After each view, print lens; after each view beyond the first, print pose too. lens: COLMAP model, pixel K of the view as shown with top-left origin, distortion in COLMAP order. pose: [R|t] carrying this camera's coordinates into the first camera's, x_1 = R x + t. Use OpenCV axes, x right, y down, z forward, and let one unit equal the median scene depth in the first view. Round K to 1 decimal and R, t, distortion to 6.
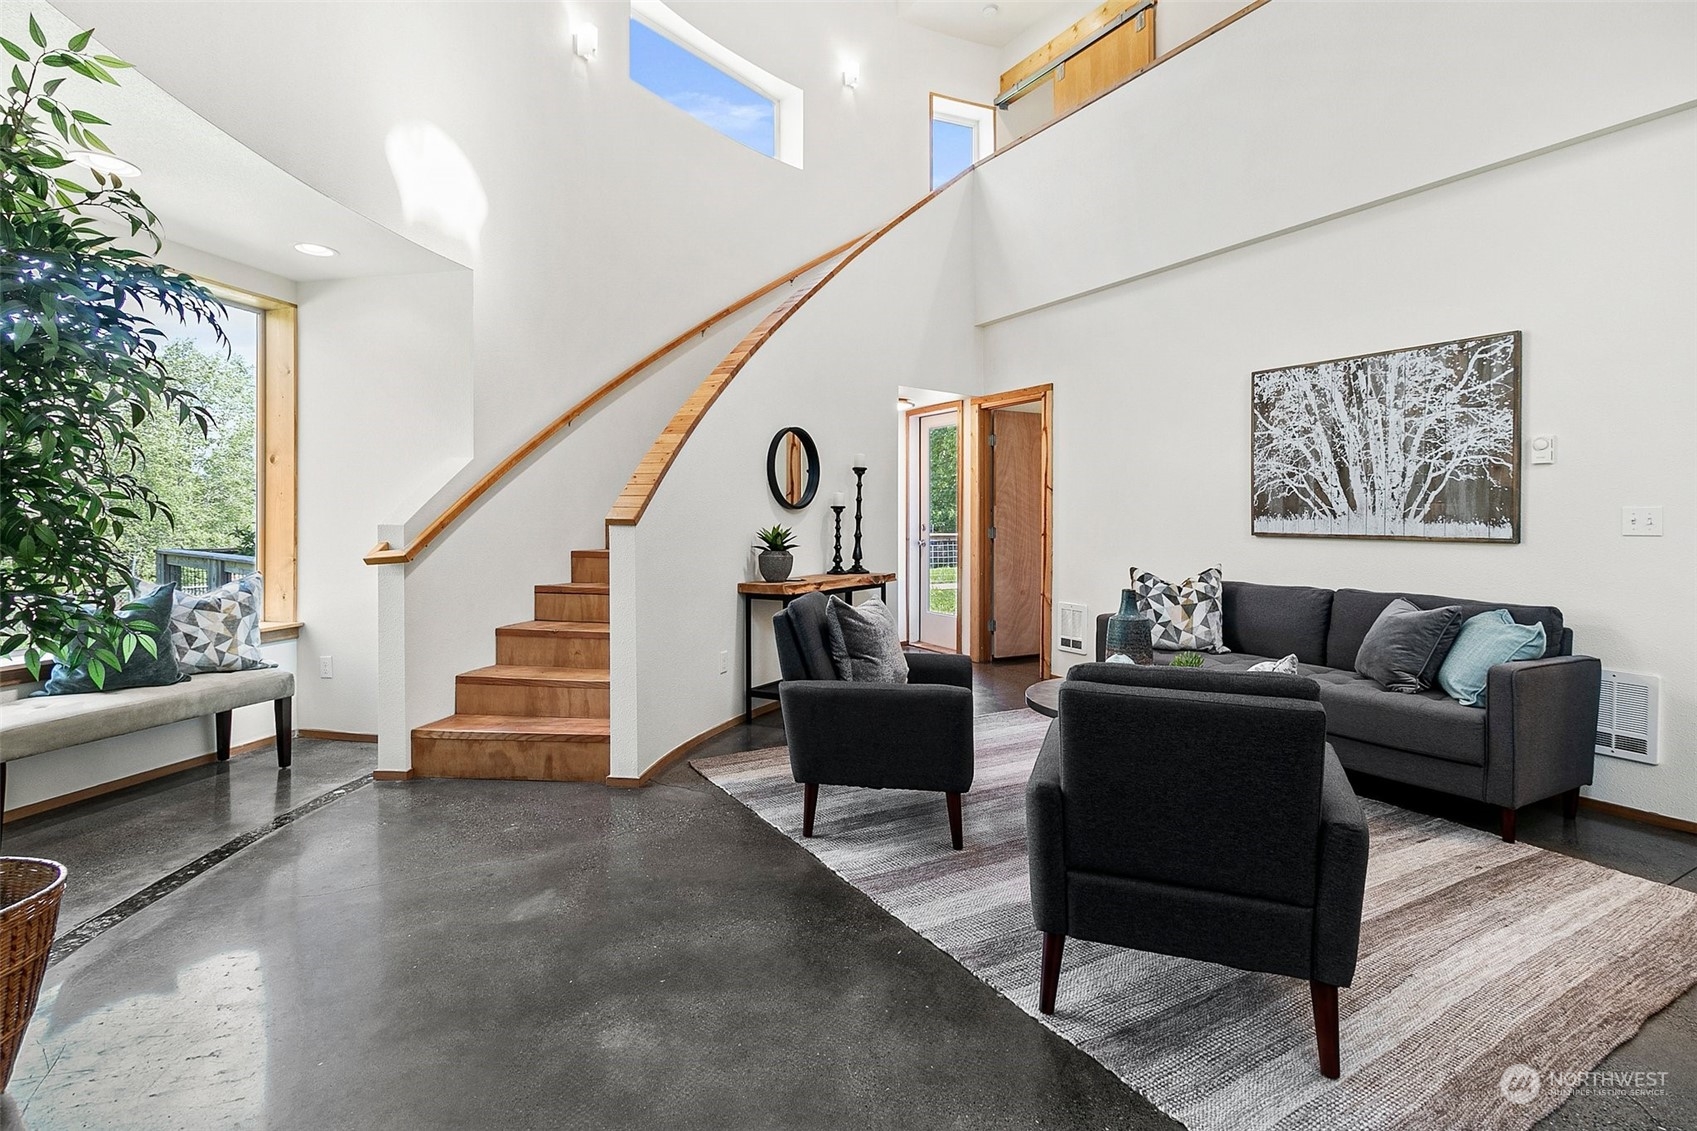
lens RADIAL K [[817.4, 0, 848.4], [0, 817.4, 523.9], [0, 0, 1]] dist [-0.000360, 0.000044]
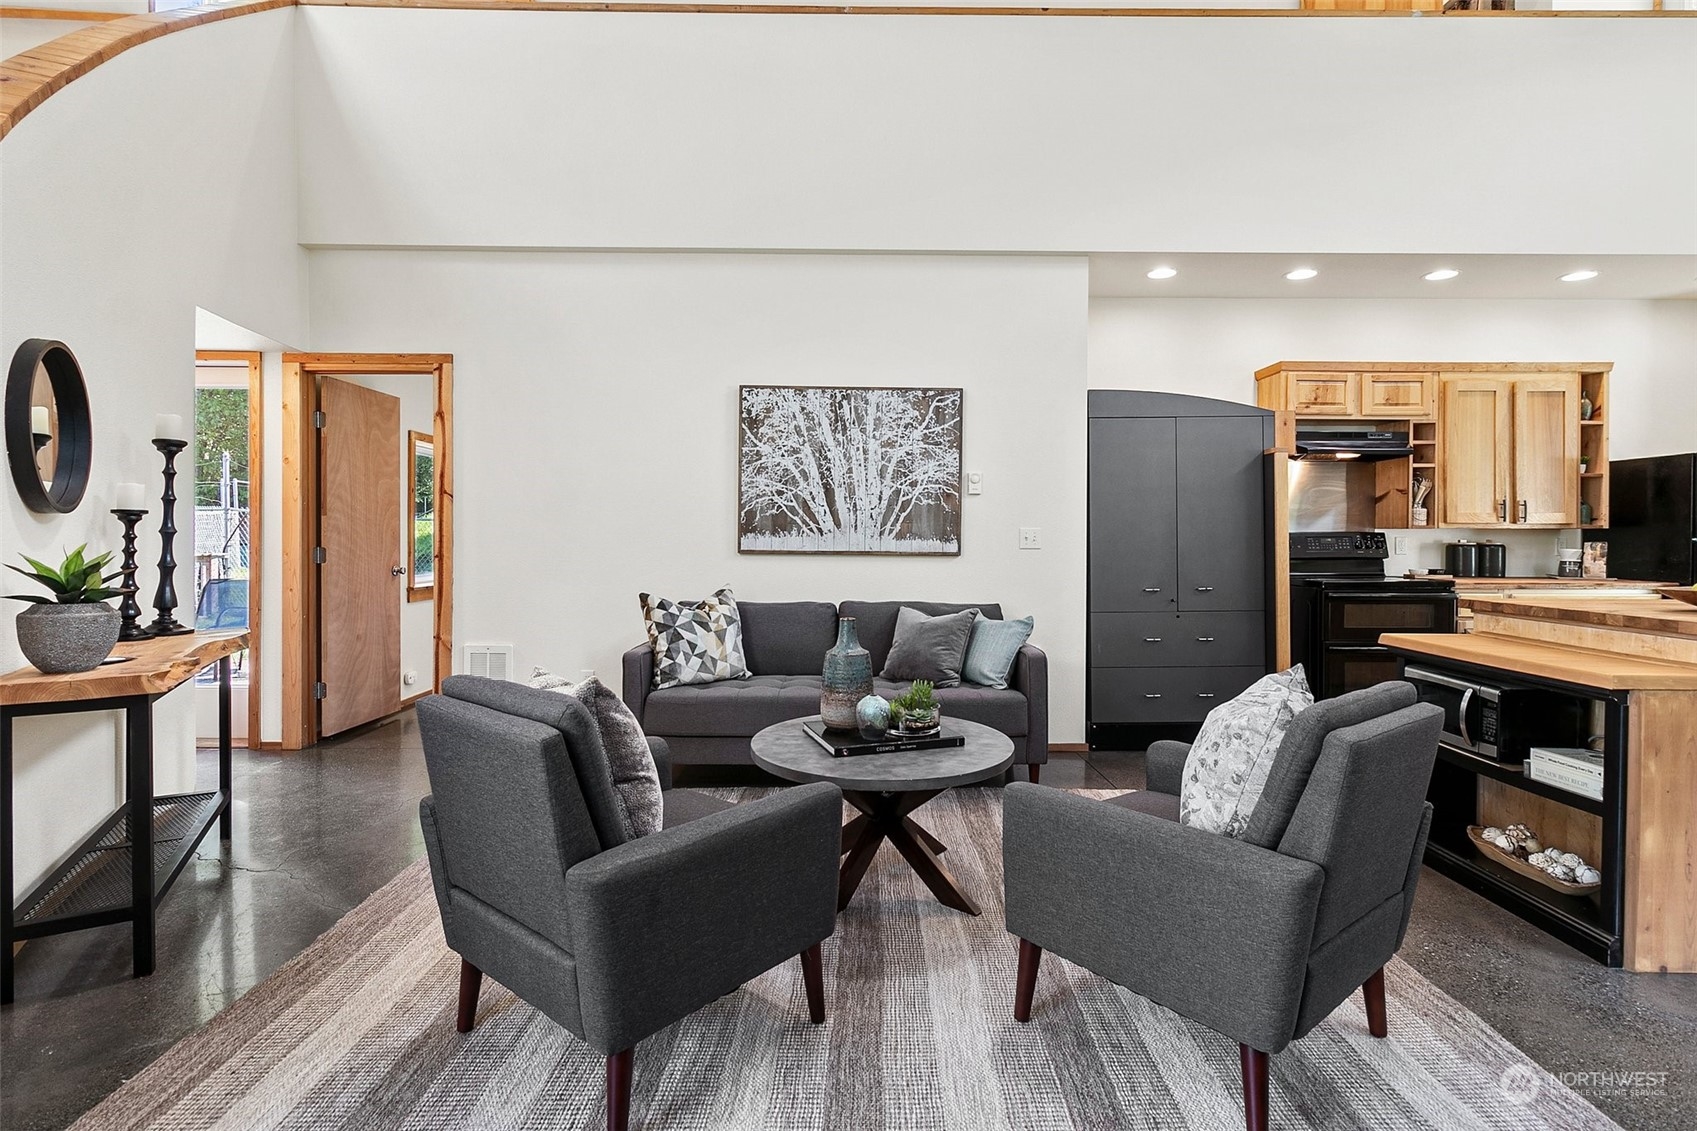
lens RADIAL K [[804.2, 0, 850.2], [0, 804.2, 545.7], [0, 0, 1]] dist [-0.002185, -0.000480]
pose [[0.494734, -0.008618, 0.869002, -0.293242], [0.002899, 0.999962, 0.008267, -0.002168], [-0.869039, -0.001571, 0.494740, 0.440167]]
